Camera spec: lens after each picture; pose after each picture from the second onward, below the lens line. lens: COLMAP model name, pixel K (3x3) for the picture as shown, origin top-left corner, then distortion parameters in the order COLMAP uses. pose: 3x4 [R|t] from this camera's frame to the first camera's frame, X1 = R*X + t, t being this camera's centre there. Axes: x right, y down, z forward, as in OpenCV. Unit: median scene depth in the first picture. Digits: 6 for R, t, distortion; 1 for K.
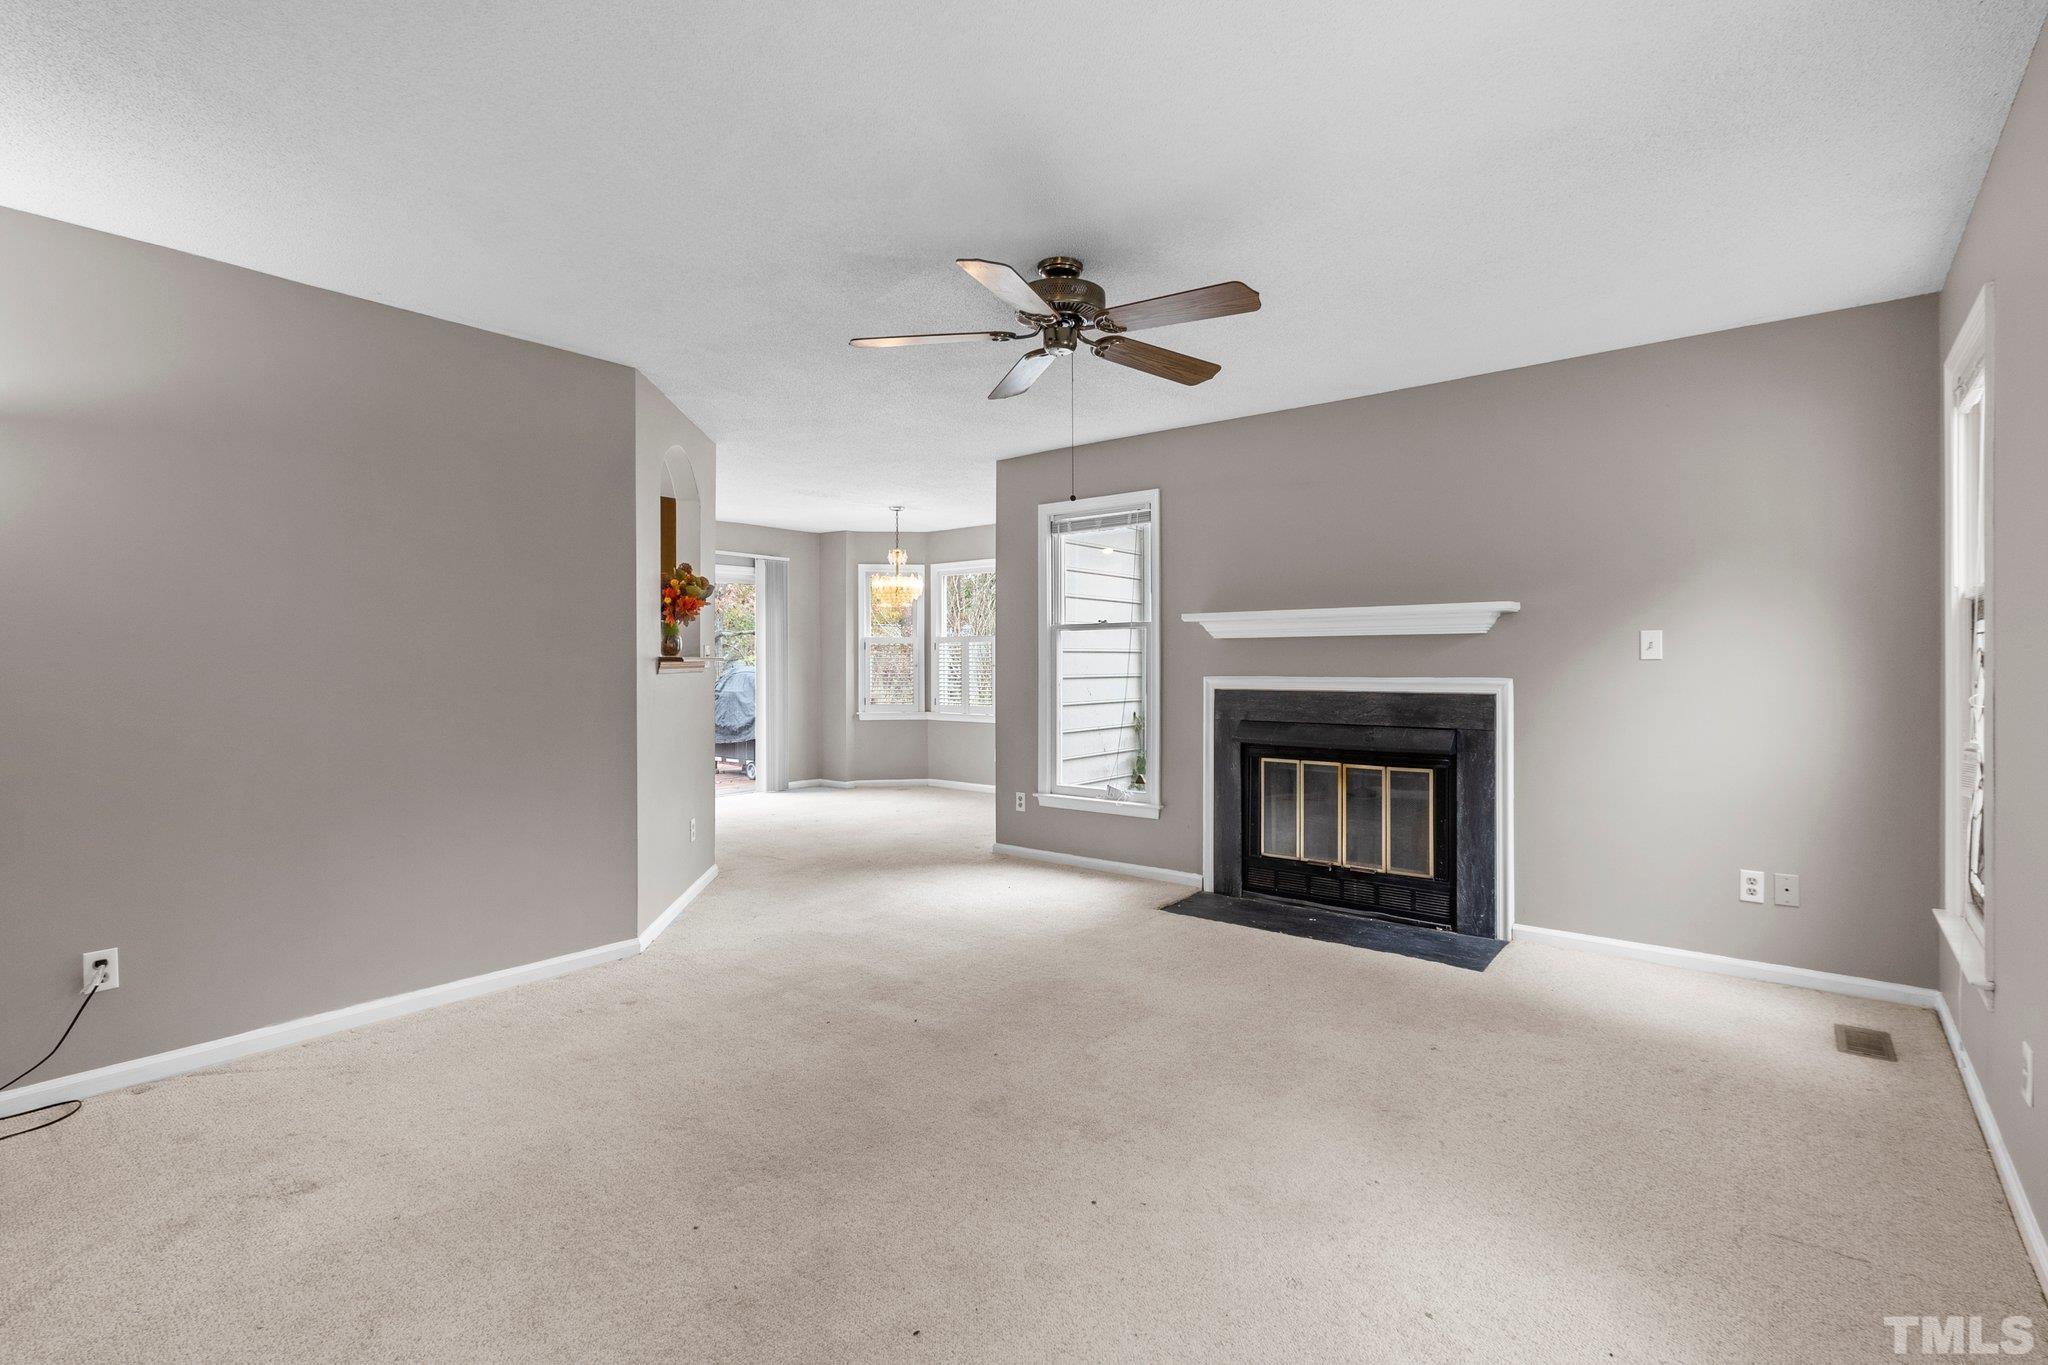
lens RADIAL K [[944.6, 0, 1023.0], [0, 944.6, 662.0], [0, 0, 1]] dist [-0.001011, -0.000047]
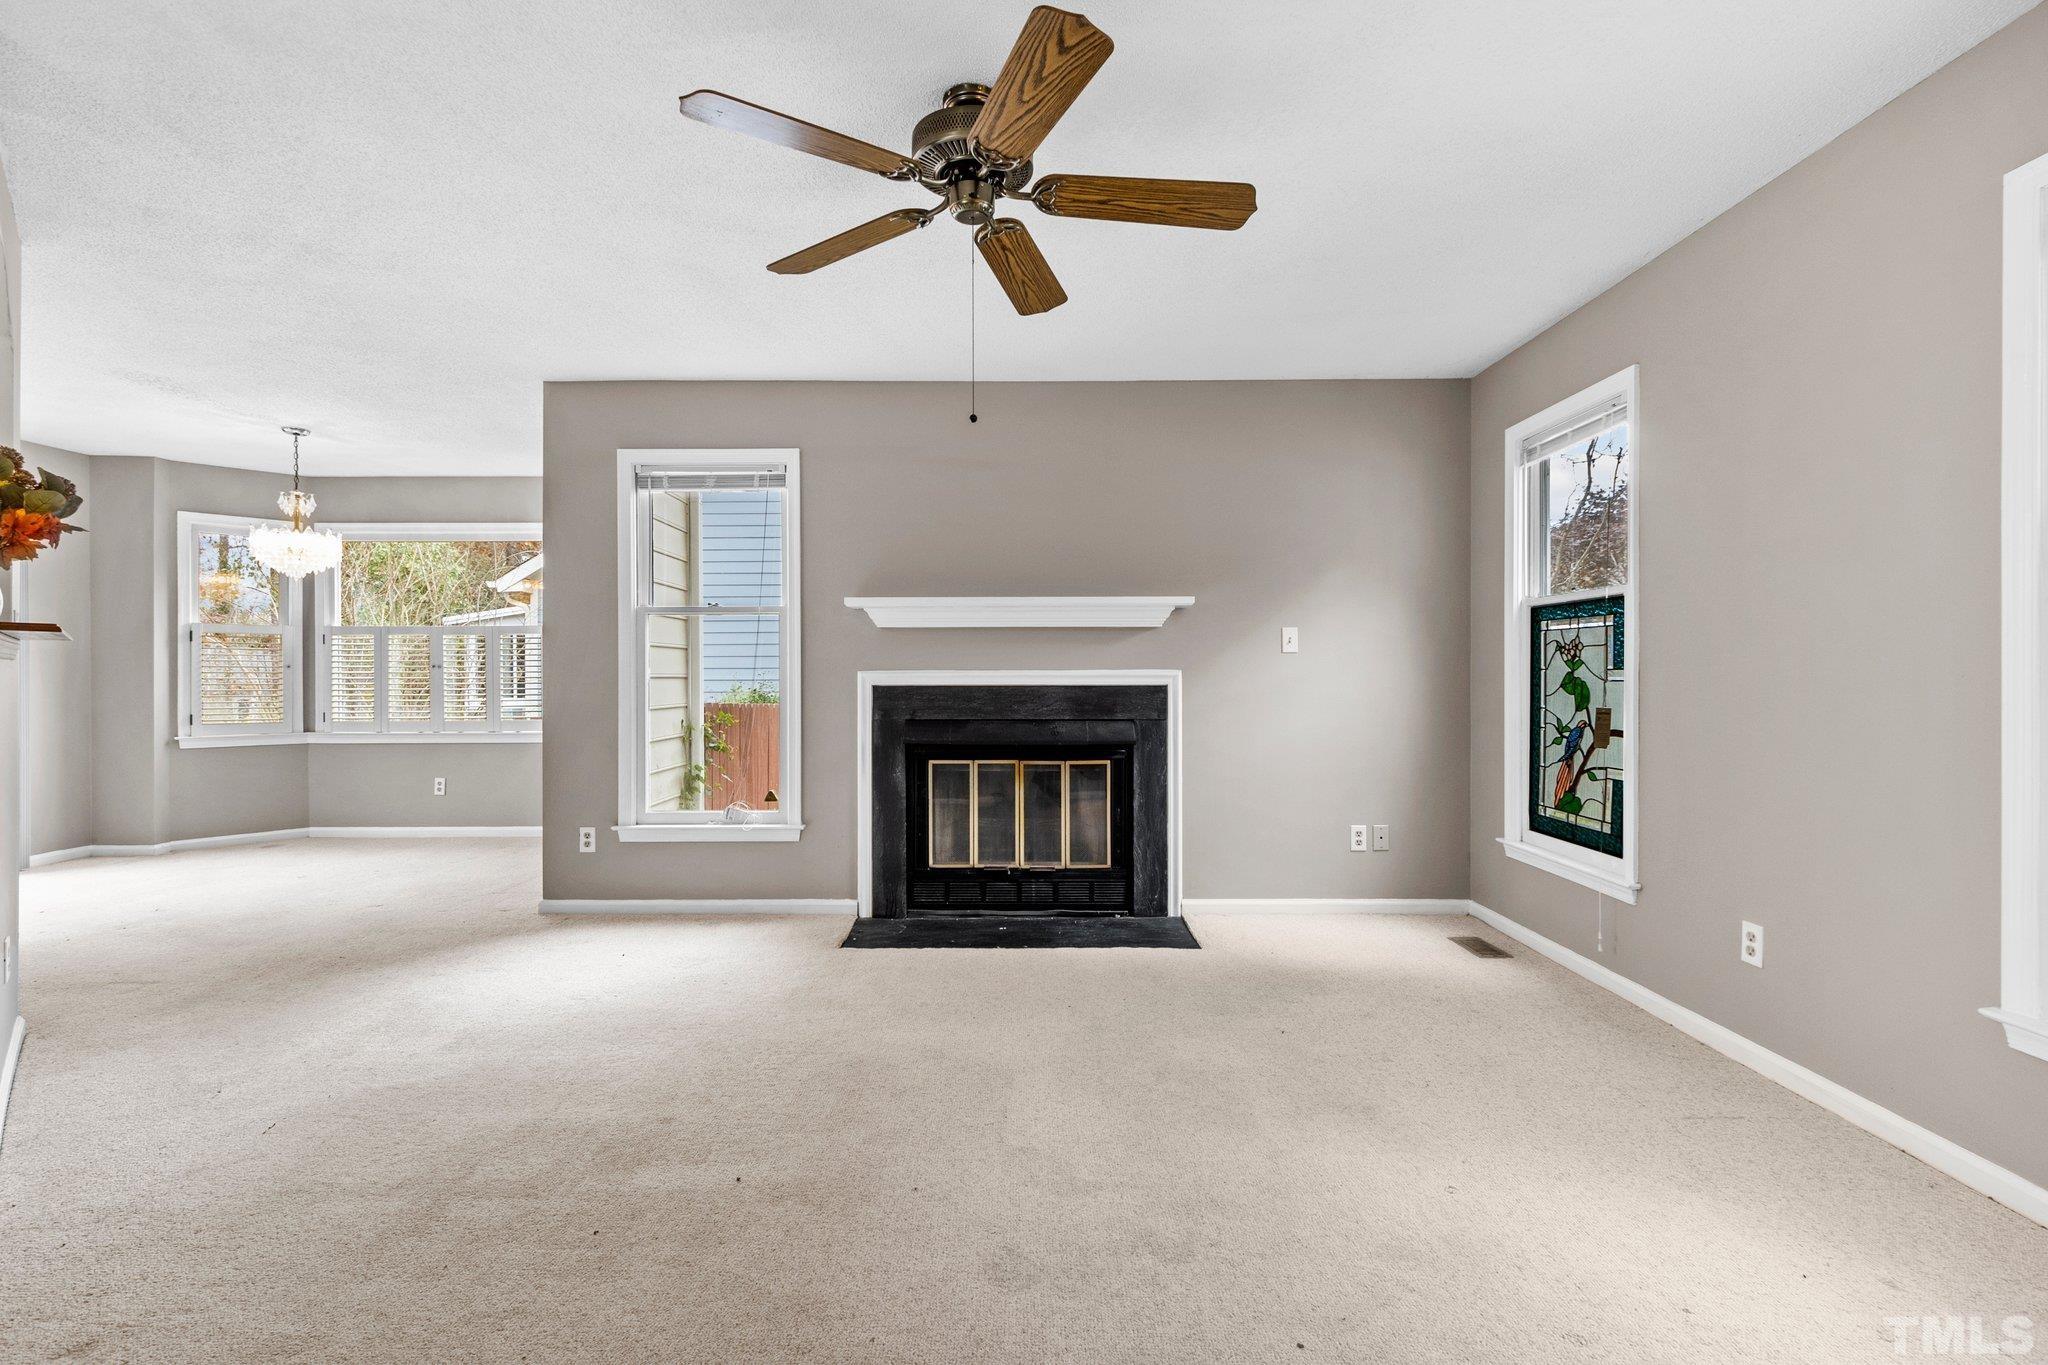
lens RADIAL K [[931.7, 0, 1016.3], [0, 931.7, 680.8], [0, 0, 1]] dist [-0.000054, 0.000937]
pose [[0.779457, -0.003246, 0.626447, -0.252554], [-0.000388, 0.999984, 0.005664, 0.020670], [-0.626455, -0.004658, 0.779444, 0.259567]]
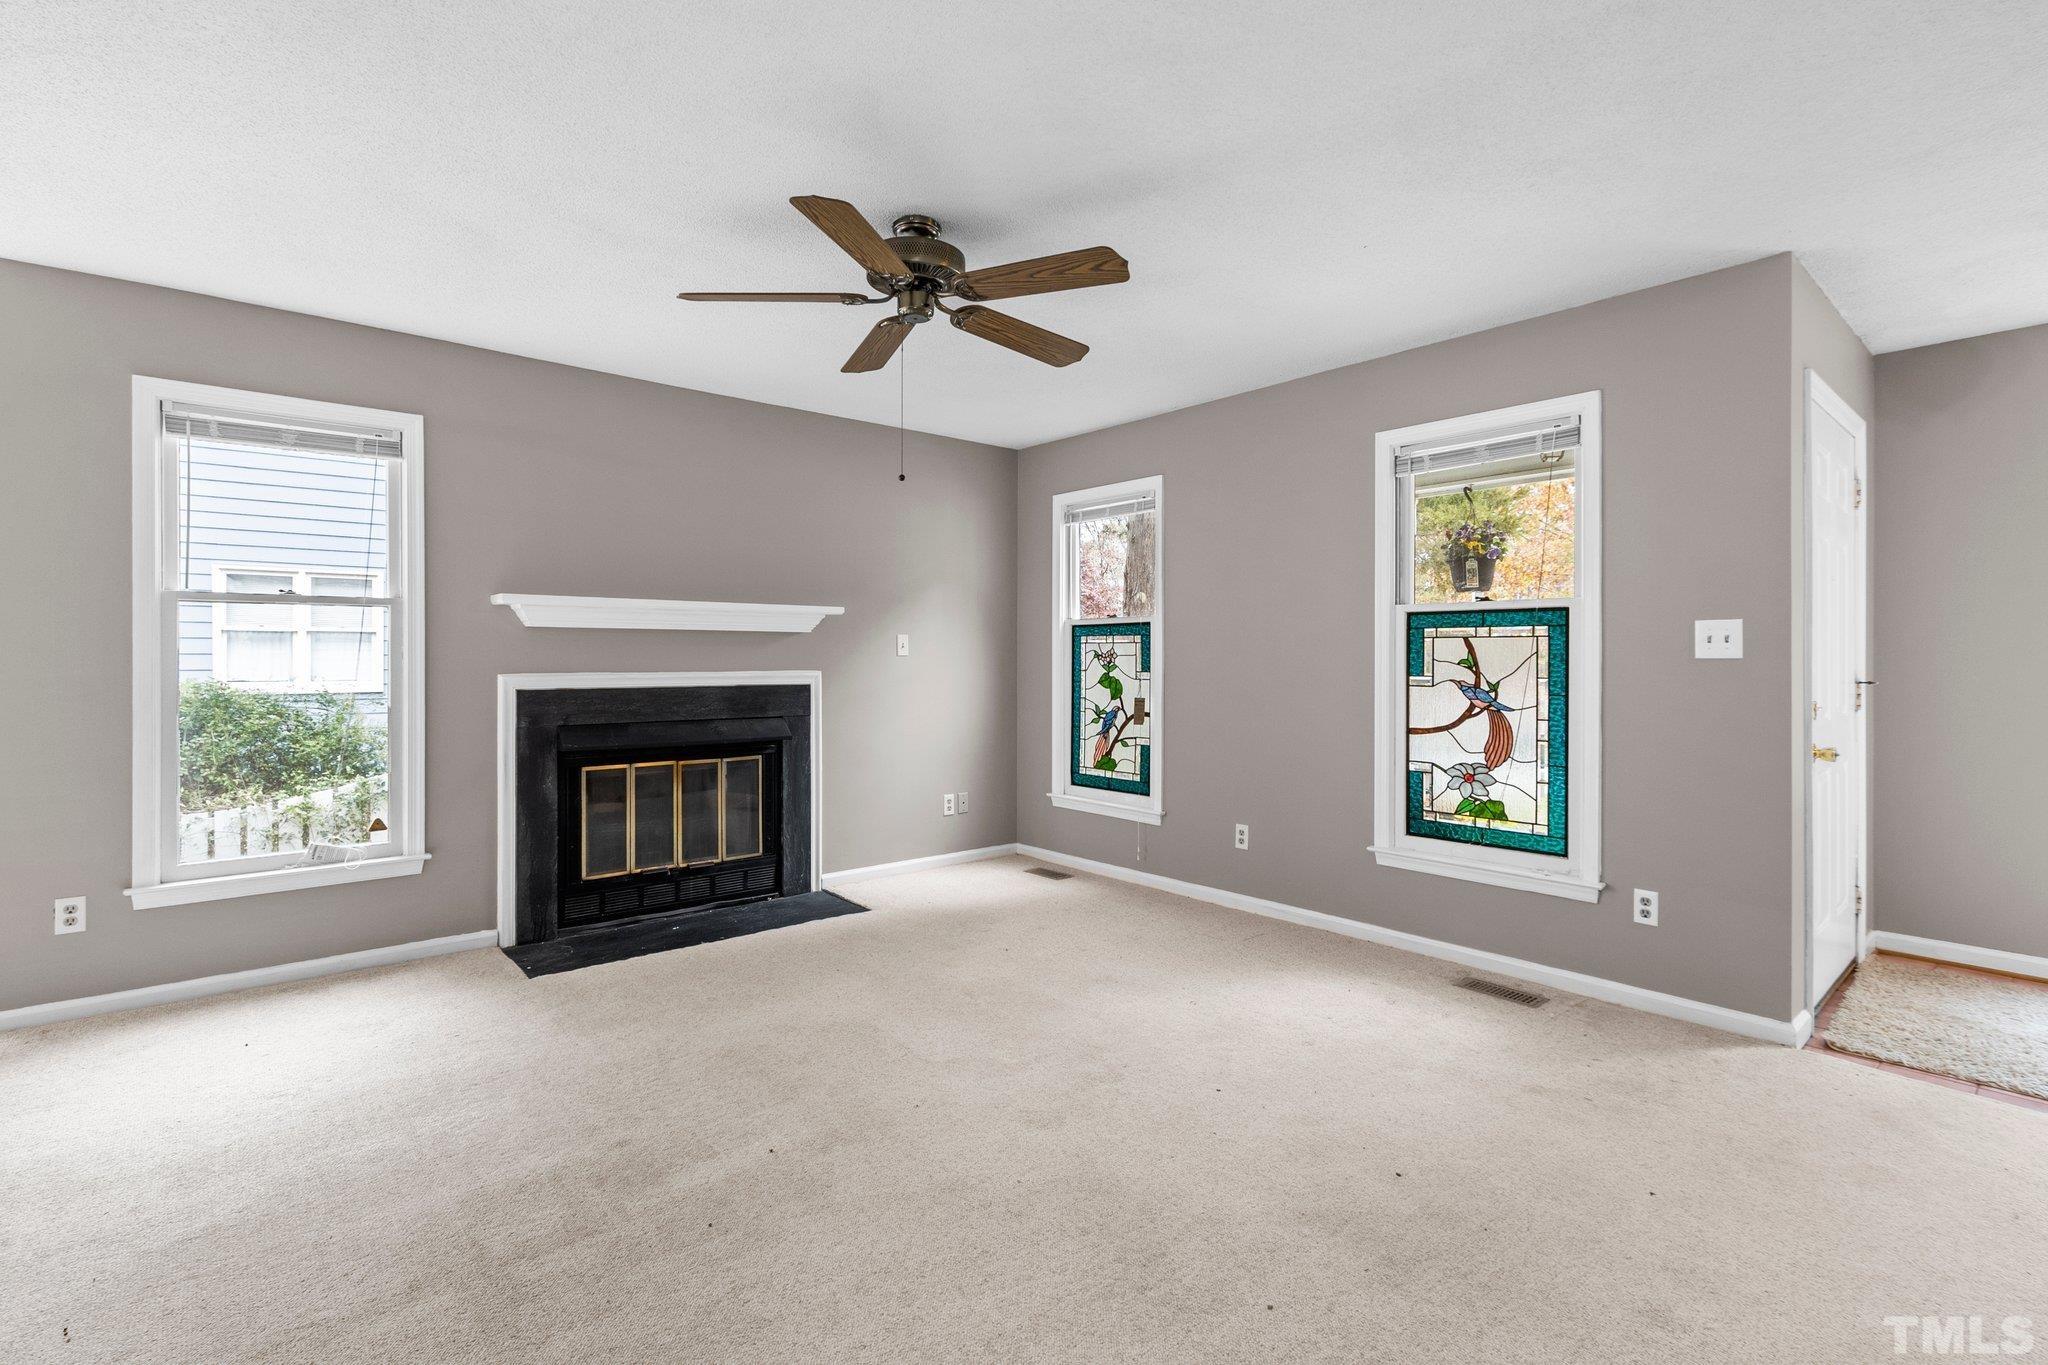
lens RADIAL K [[944.6, 0, 1023.0], [0, 944.6, 662.0], [0, 0, 1]] dist [-0.001011, -0.000047]
pose [[0.176719, -0.001838, 0.984260, -0.543419], [-0.002202, 0.999995, 0.002263, 0.002472], [-0.984259, -0.002567, 0.176714, 0.470551]]
